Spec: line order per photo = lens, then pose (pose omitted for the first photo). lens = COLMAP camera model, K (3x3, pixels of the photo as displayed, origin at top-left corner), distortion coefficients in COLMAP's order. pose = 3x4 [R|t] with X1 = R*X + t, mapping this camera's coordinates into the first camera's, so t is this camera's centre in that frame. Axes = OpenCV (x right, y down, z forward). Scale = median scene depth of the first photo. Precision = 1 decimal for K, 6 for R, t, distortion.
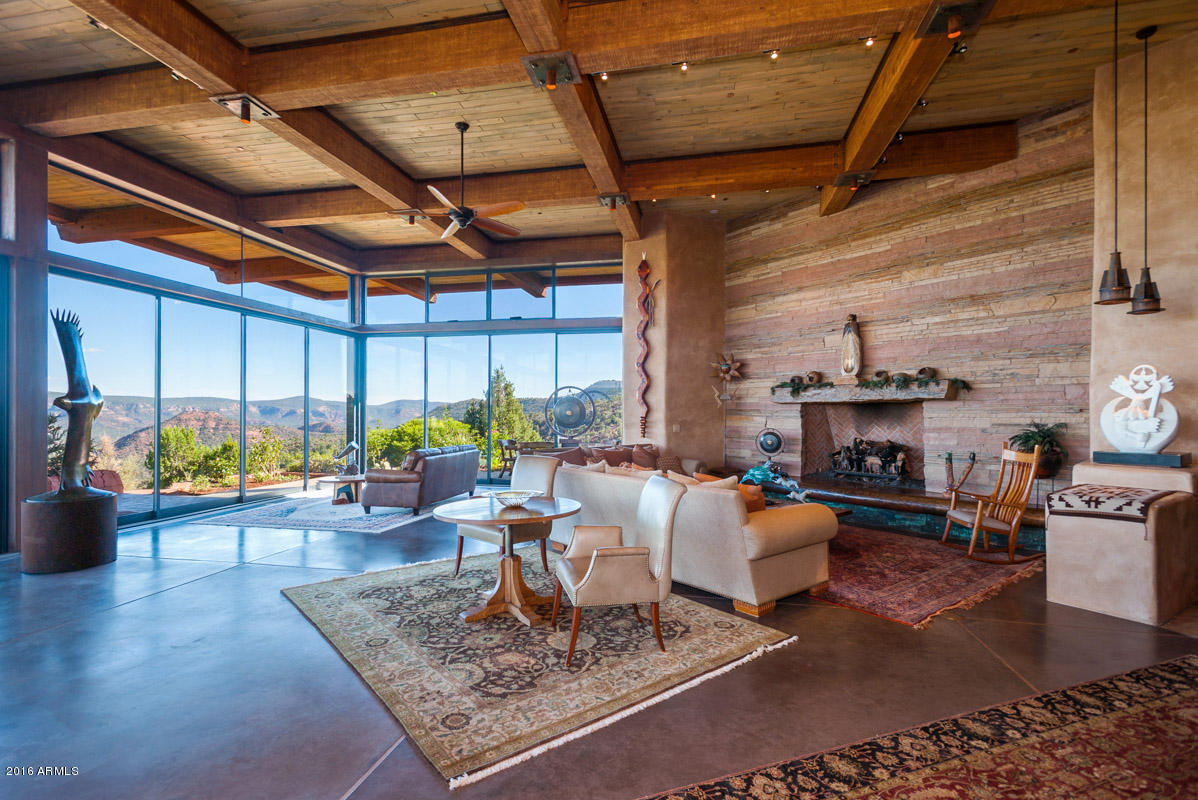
lens RADIAL K [[543.5, 0, 596.7], [0, 543.5, 407.8], [0, 0, 1]] dist [0.001284, -0.000247]
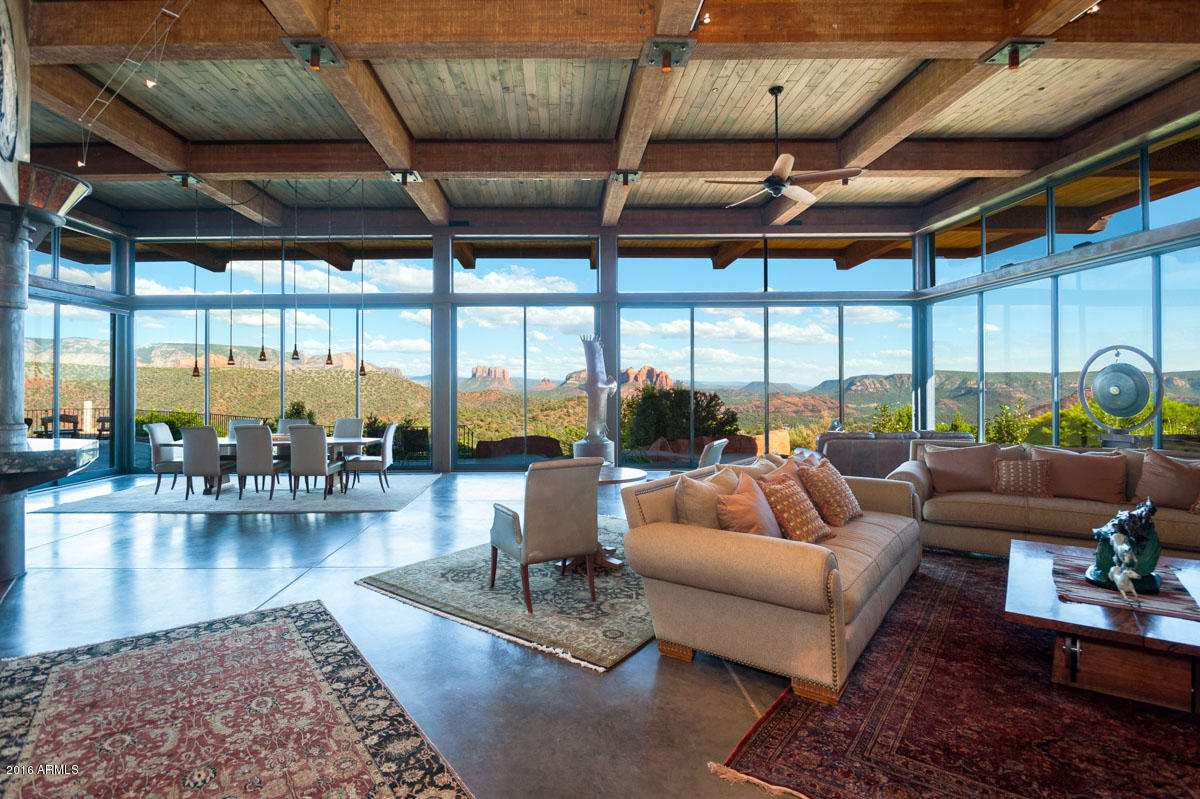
lens RADIAL K [[589.4, 0, 596.5], [0, 589.4, 391.0], [0, 0, 1]] dist [0.031253, 0.000836]
pose [[0.270295, 0.008122, -0.962743, 1.741769], [0.021332, 0.999668, 0.014422, -0.051177], [0.962541, -0.024435, 0.270032, 1.018220]]
